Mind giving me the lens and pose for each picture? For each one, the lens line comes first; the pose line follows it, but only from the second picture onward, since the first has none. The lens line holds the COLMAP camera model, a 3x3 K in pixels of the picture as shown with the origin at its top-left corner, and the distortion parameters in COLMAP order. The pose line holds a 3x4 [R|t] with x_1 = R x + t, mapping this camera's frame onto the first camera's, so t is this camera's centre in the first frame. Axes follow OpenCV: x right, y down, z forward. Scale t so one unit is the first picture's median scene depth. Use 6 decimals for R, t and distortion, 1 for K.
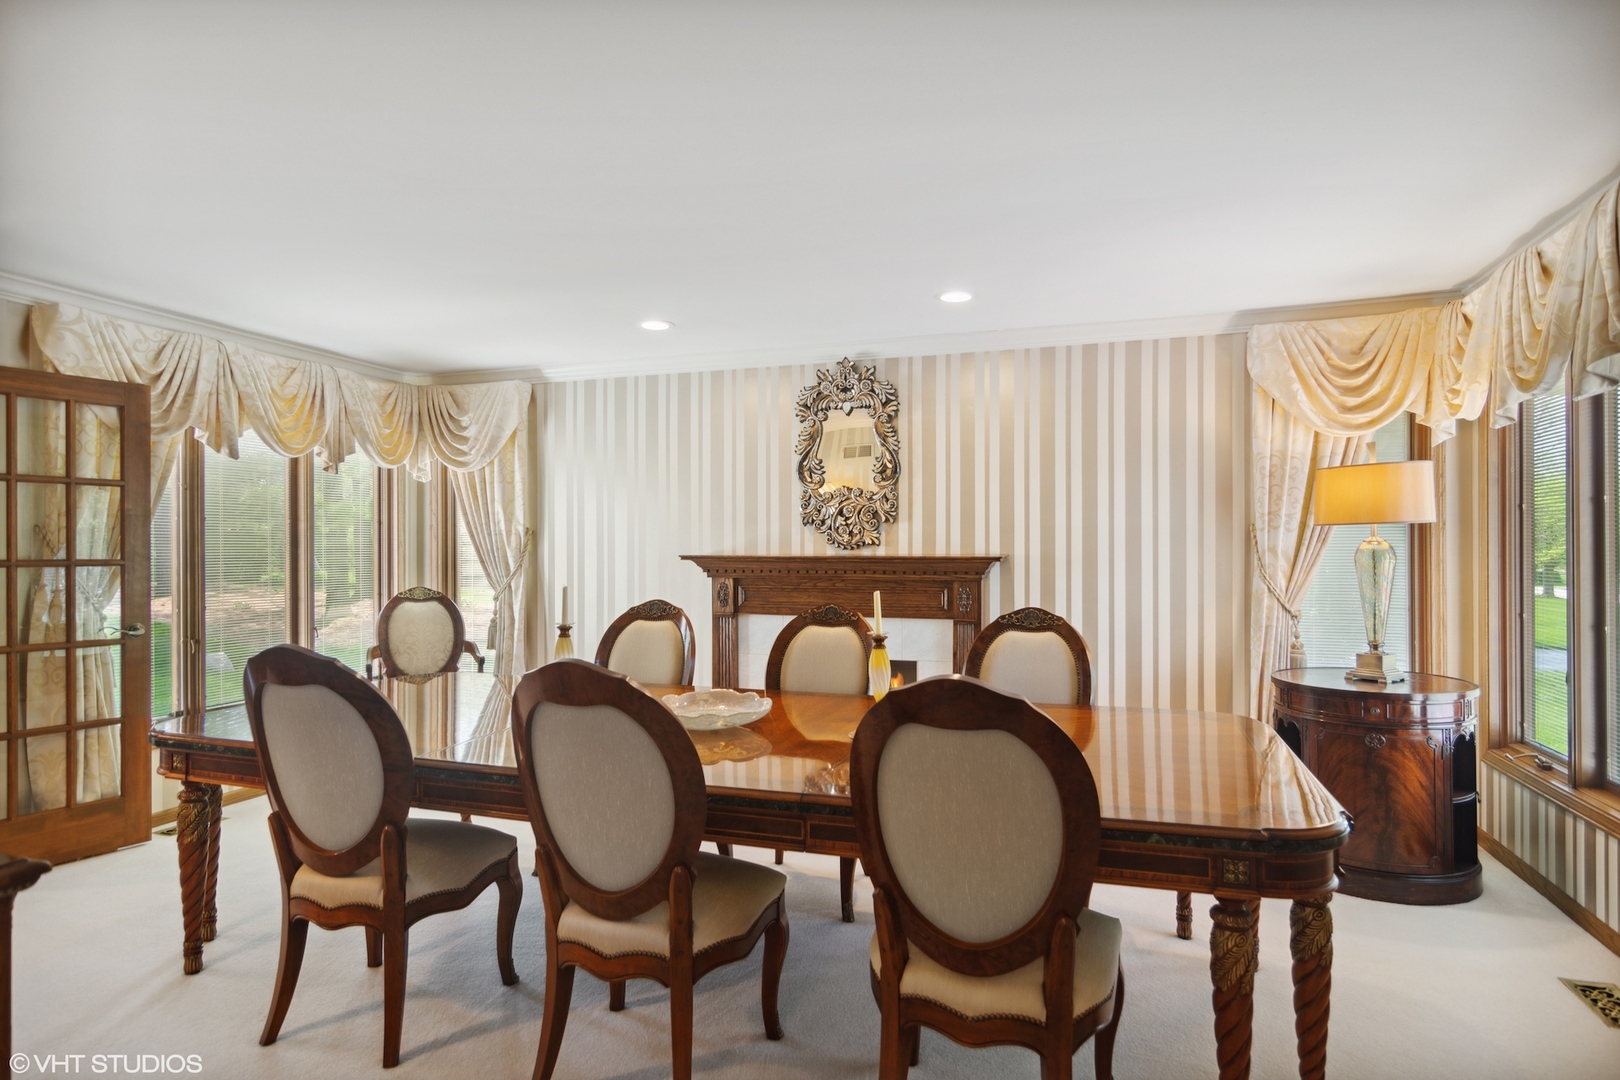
lens RADIAL K [[886.5, 0, 812.3], [0, 886.5, 546.7], [0, 0, 1]] dist [-0.001201, 0.004057]
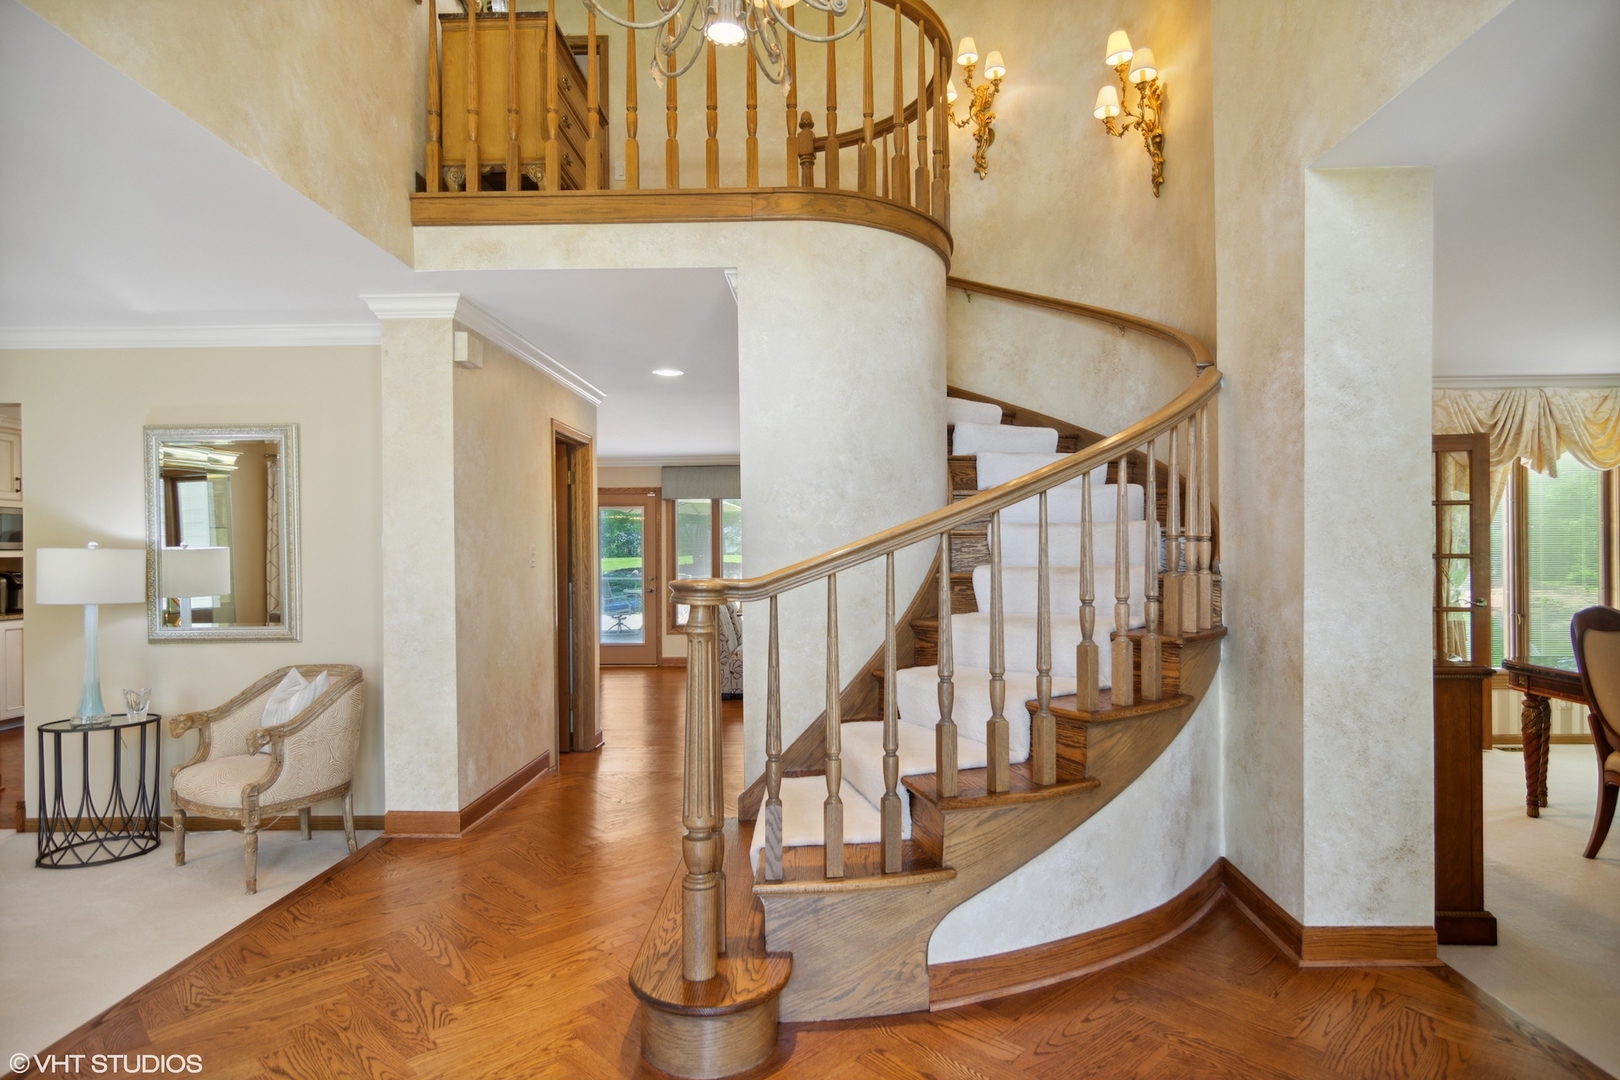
lens RADIAL K [[886.5, 0, 815.8], [0, 886.5, 549.8], [0, 0, 1]] dist [-0.001201, 0.004057]
pose [[0.306676, -0.004058, -0.951805, 0.283895], [0.005292, 0.999983, -0.002559, 0.005277], [0.951799, -0.004252, 0.306692, -0.478339]]
